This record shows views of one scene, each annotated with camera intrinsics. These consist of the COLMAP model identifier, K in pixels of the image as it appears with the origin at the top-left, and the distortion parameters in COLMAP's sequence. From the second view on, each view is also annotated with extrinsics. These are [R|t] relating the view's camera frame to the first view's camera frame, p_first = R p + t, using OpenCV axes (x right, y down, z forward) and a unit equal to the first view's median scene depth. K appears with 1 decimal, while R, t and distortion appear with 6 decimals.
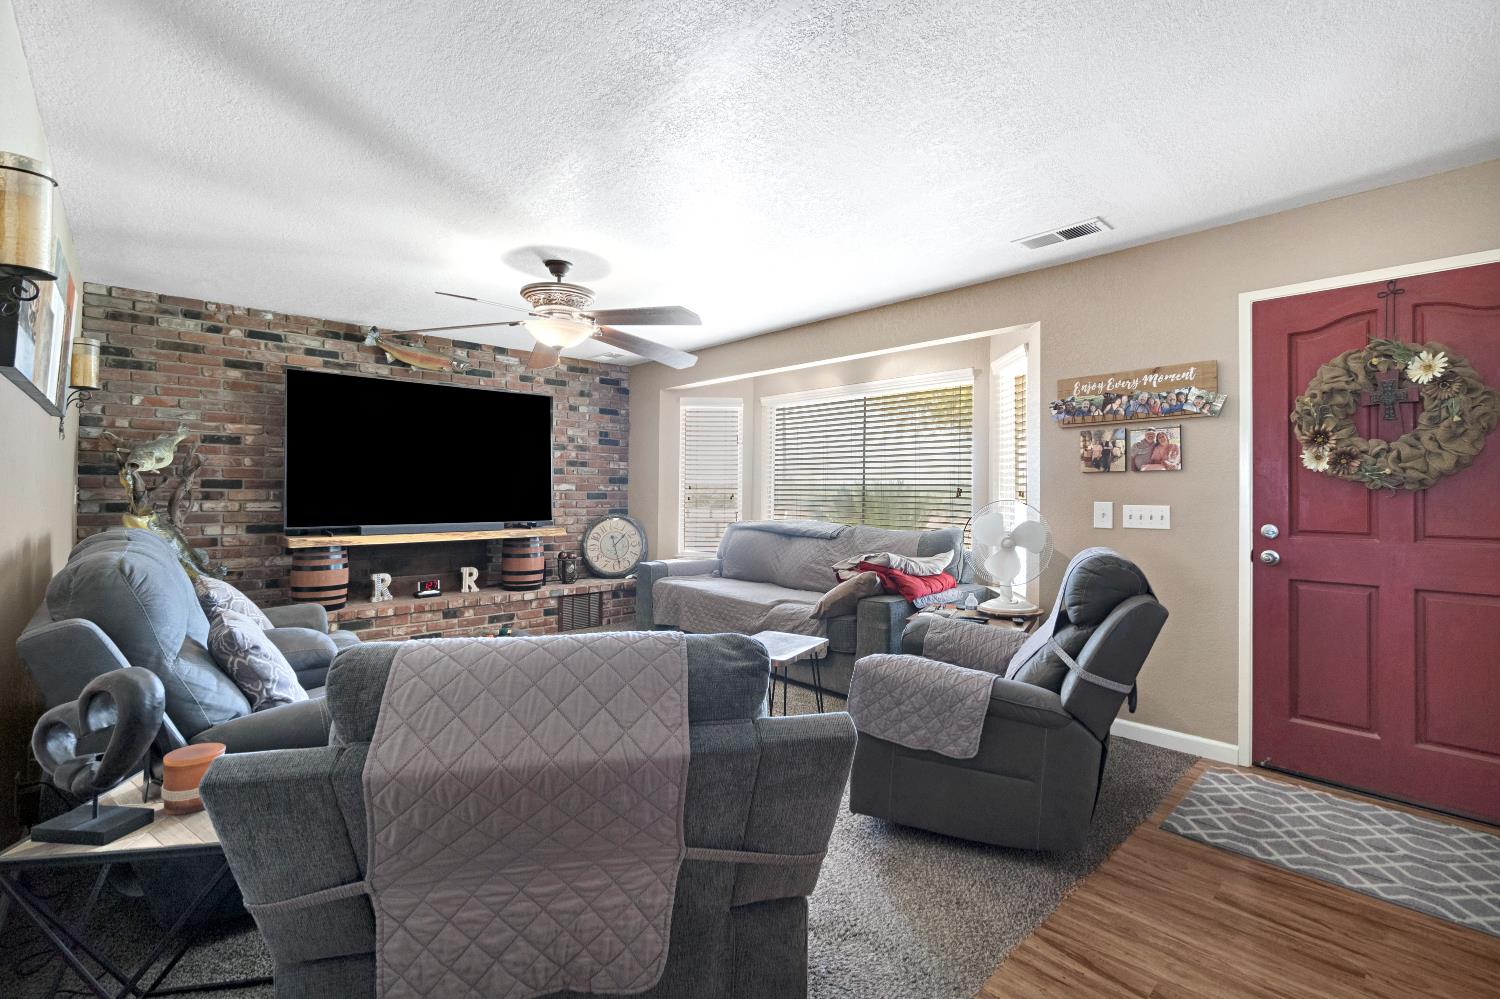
lens RADIAL K [[655.7, 0, 751.4], [0, 655.7, 494.7], [0, 0, 1]] dist [-0.003596, -0.001261]
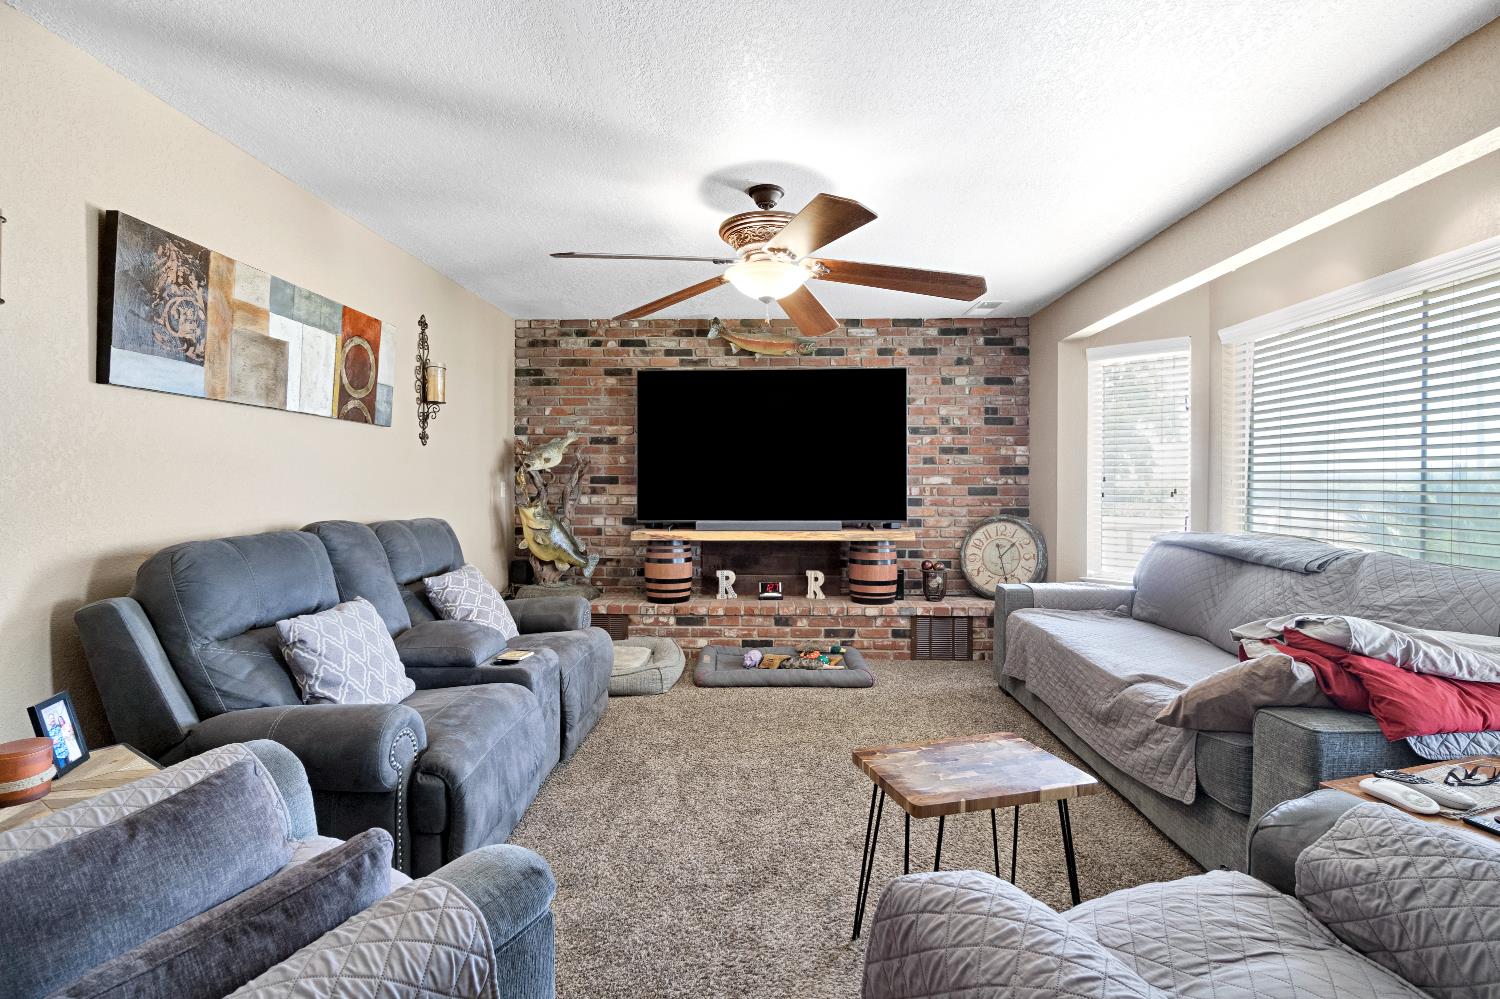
lens RADIAL K [[701.1, 0, 751.1], [0, 701.1, 490.2], [0, 0, 1]] dist [-0.005294, -0.001861]
pose [[0.715988, 0.000514, -0.698112, 0.197830], [-0.000160, 1.000000, 0.000572, 0.000317], [0.698113, -0.000298, 0.715988, 0.290780]]
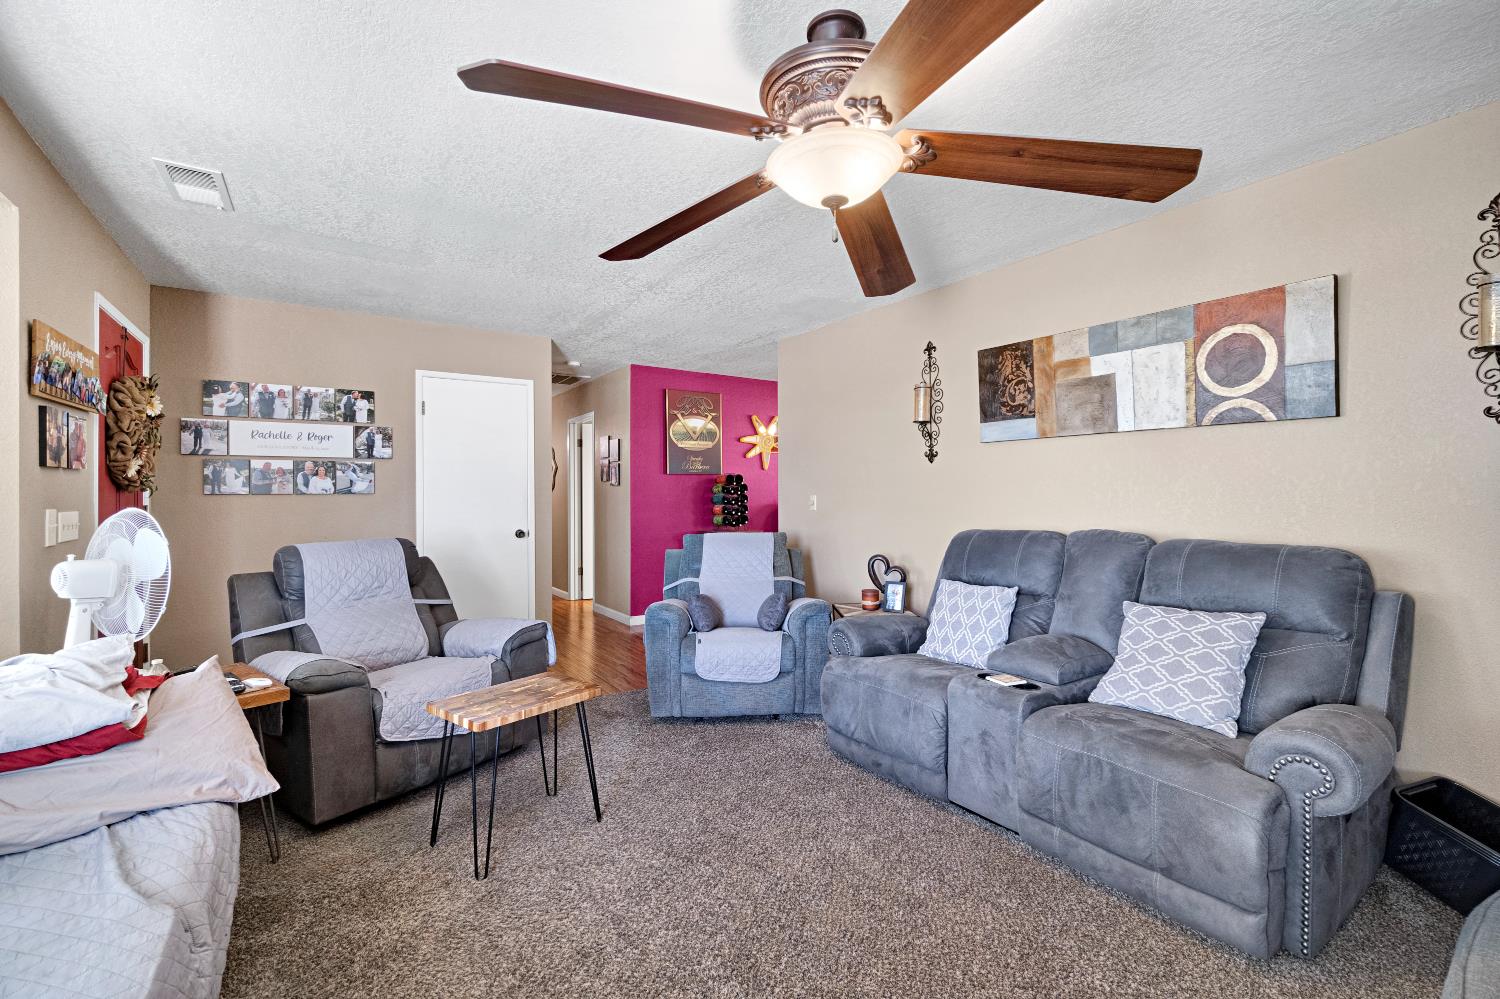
lens RADIAL K [[655.7, 0, 747.2], [0, 655.7, 495.4], [0, 0, 1]] dist [-0.003596, -0.001261]
pose [[-0.988800, -0.004756, 0.149169, -0.174366], [-0.004098, 0.999980, 0.004715, -0.005720], [-0.149188, 0.004051, -0.988801, 1.007299]]
